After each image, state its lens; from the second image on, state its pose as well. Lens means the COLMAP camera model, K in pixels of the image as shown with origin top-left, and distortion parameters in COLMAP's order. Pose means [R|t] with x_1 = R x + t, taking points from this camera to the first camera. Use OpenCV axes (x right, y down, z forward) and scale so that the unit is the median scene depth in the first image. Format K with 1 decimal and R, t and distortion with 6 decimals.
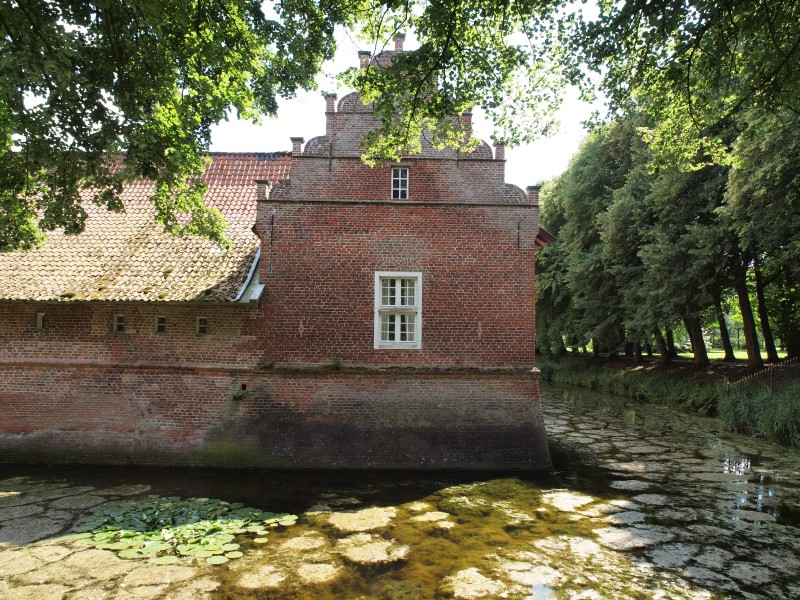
lens RADIAL K [[562.9, 0, 398.4], [0, 562.9, 299.5], [0, 0, 1]] dist [-0.136760, 0.114305]
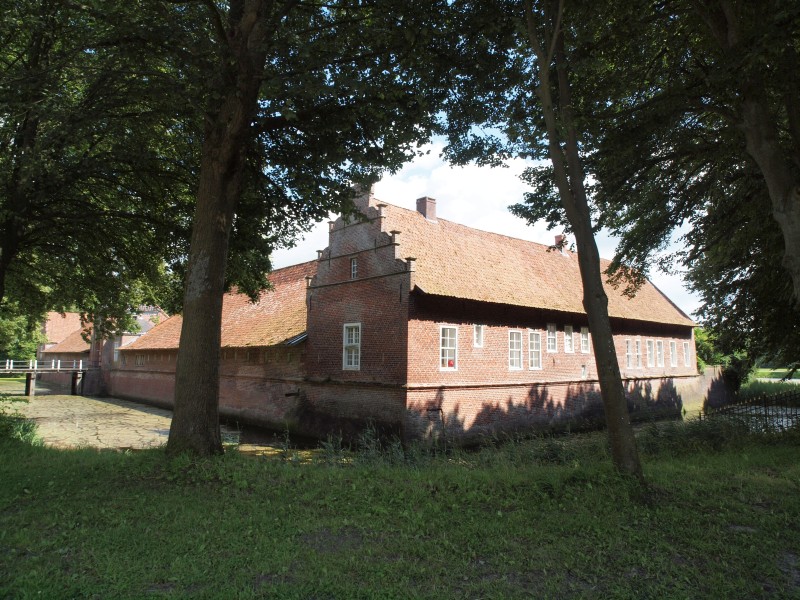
lens RADIAL K [[562.9, 0, 398.4], [0, 562.9, 299.5], [0, 0, 1]] dist [-0.136760, 0.114305]
pose [[0.645804, -0.091168, -0.758041, 1.349282], [0.043653, 0.995630, -0.082553, 0.023881], [0.762255, 0.020222, 0.646961, 0.040176]]
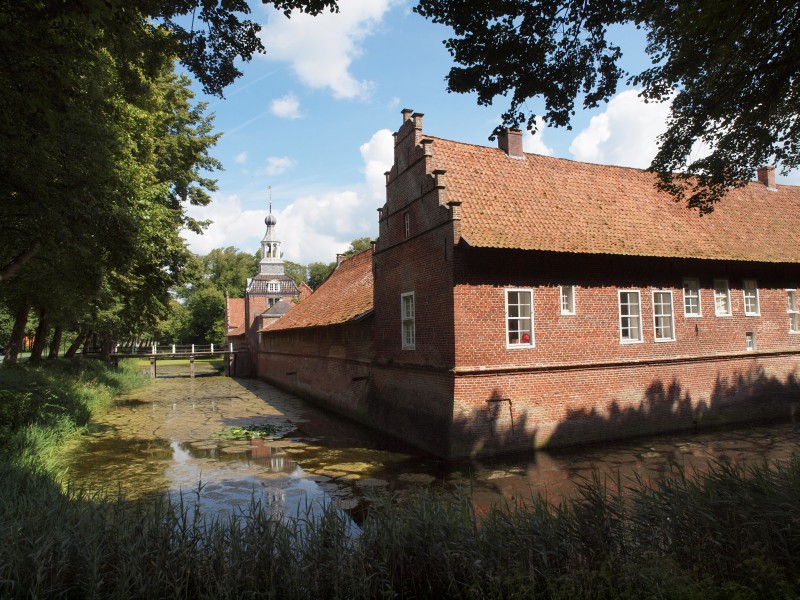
lens RADIAL K [[562.9, 0, 398.4], [0, 562.9, 299.5], [0, 0, 1]] dist [-0.136760, 0.114305]
pose [[0.344951, -0.080451, -0.935166, 1.253808], [0.081951, 0.995097, -0.055377, 0.041008], [0.935036, -0.057535, 0.349853, 0.514799]]
